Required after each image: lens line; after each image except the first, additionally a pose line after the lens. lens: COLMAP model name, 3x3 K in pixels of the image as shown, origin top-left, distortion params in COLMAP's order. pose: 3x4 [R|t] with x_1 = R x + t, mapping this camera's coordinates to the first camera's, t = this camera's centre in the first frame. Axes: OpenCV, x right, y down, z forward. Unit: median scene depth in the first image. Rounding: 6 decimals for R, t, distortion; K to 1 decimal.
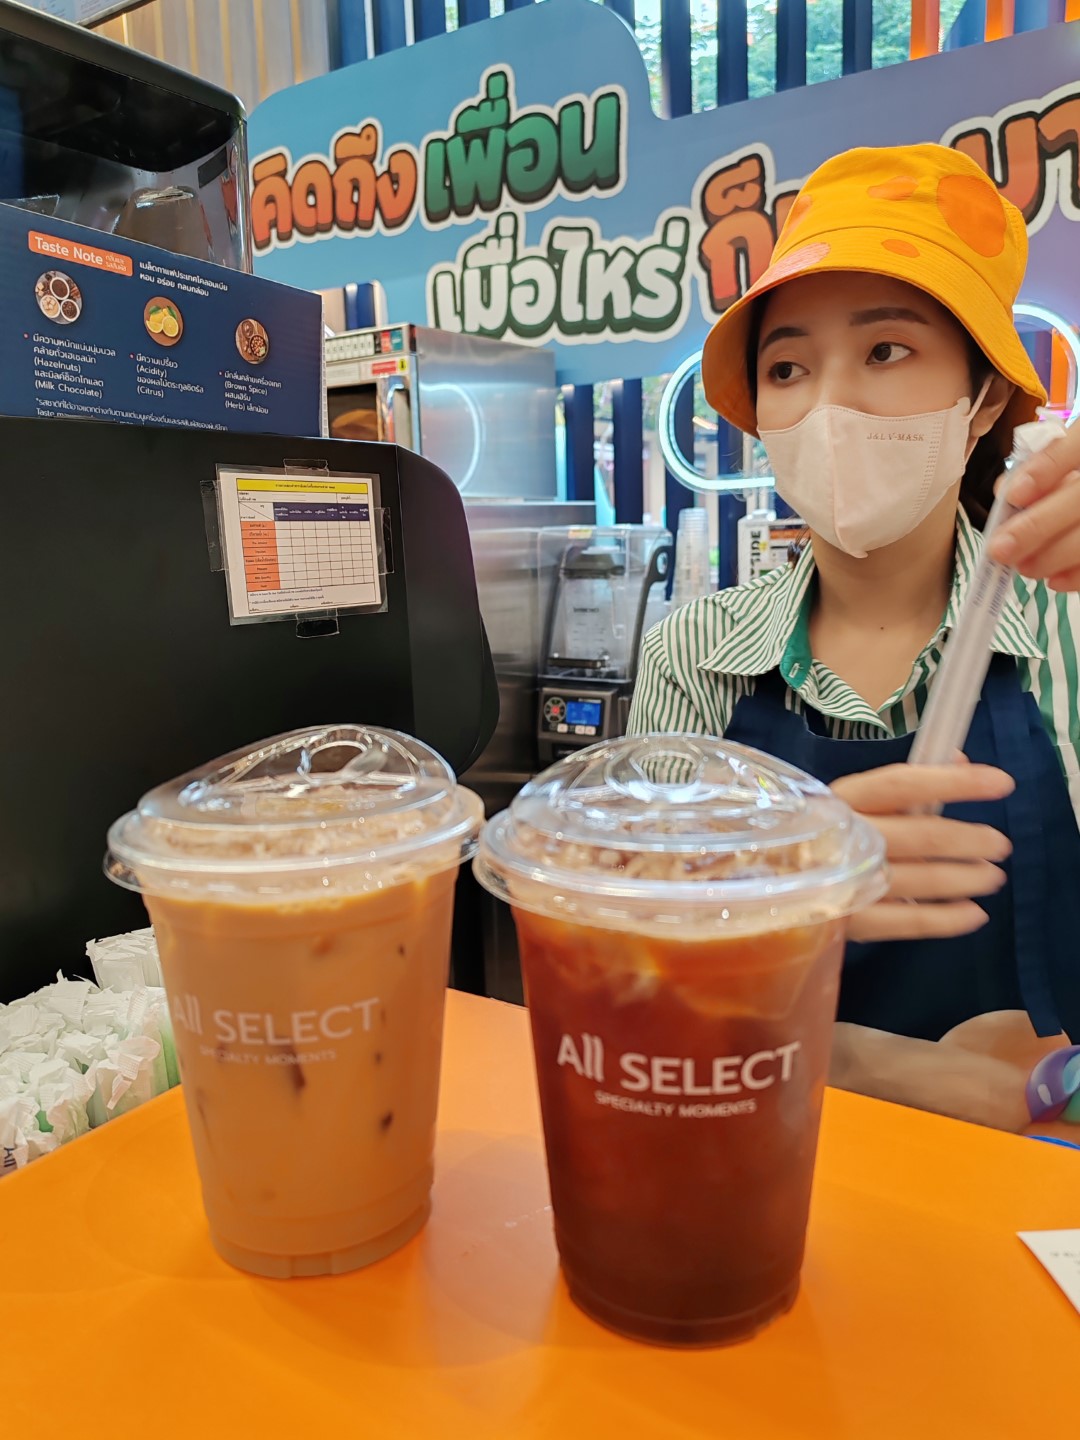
lens RADIAL K [[1091.1, 0, 545.7], [0, 1091.1, 716.3], [0, 0, 1]] dist [0.024291, -0.028917]
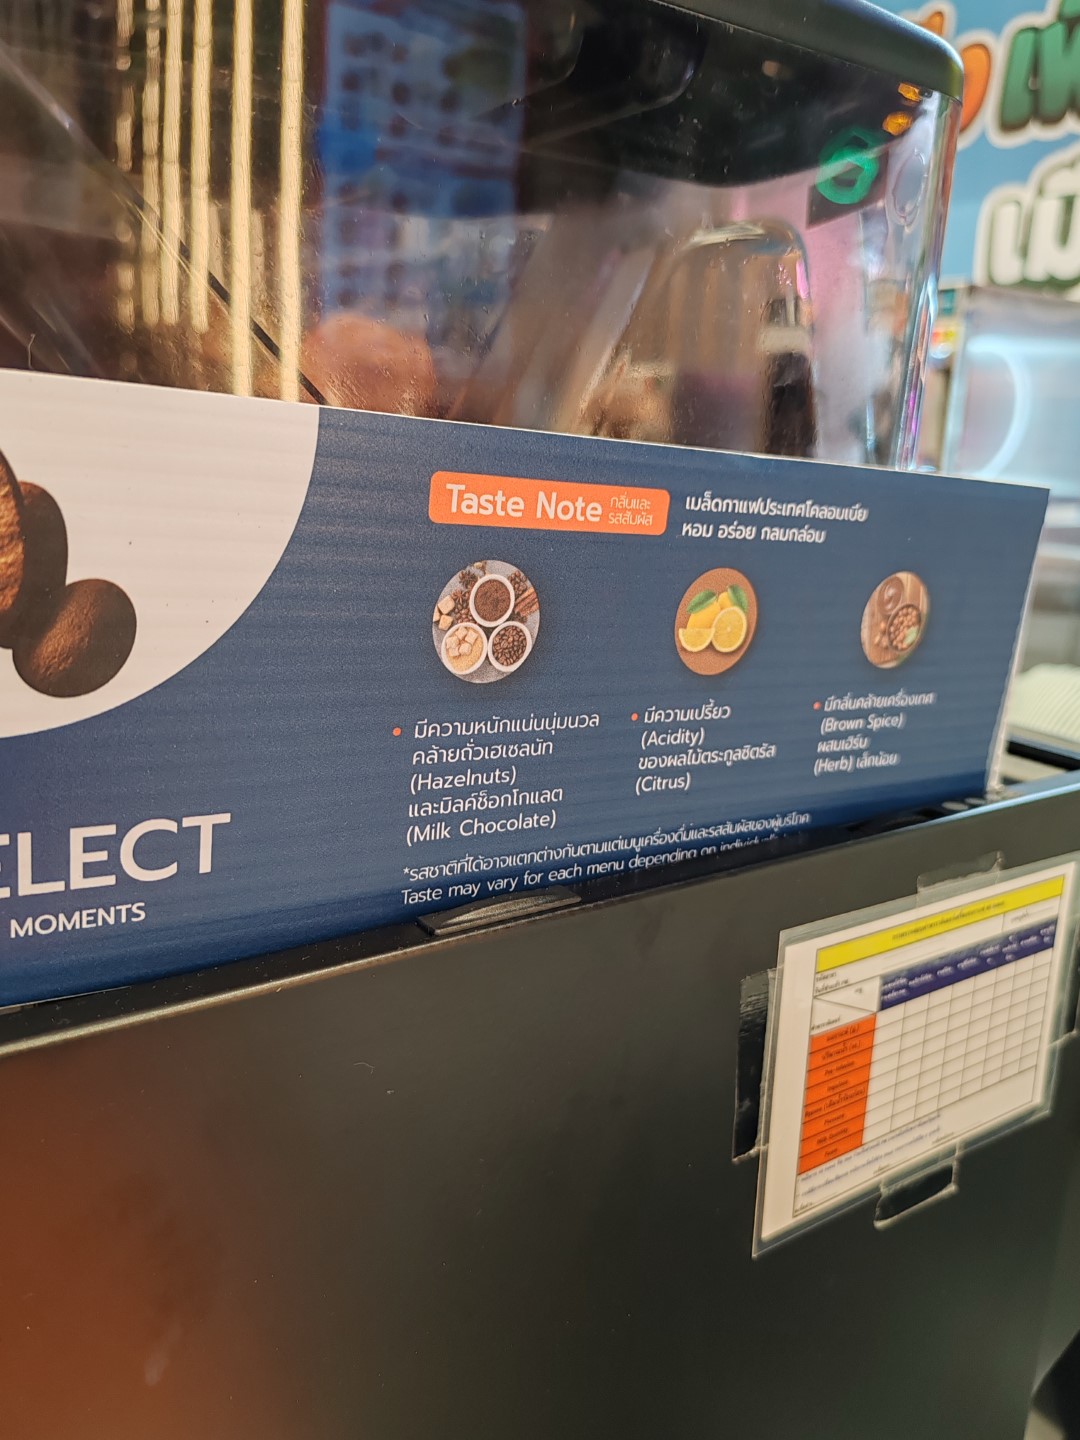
lens RADIAL K [[1091.1, 0, 535.6], [0, 1091.1, 726.8], [0, 0, 1]] dist [0.024291, -0.028917]
pose [[0.911382, 0.164299, -0.377345, -0.240594], [-0.133509, 0.985303, 0.106552, -0.348032], [0.389306, -0.046731, 0.919922, 0.566929]]
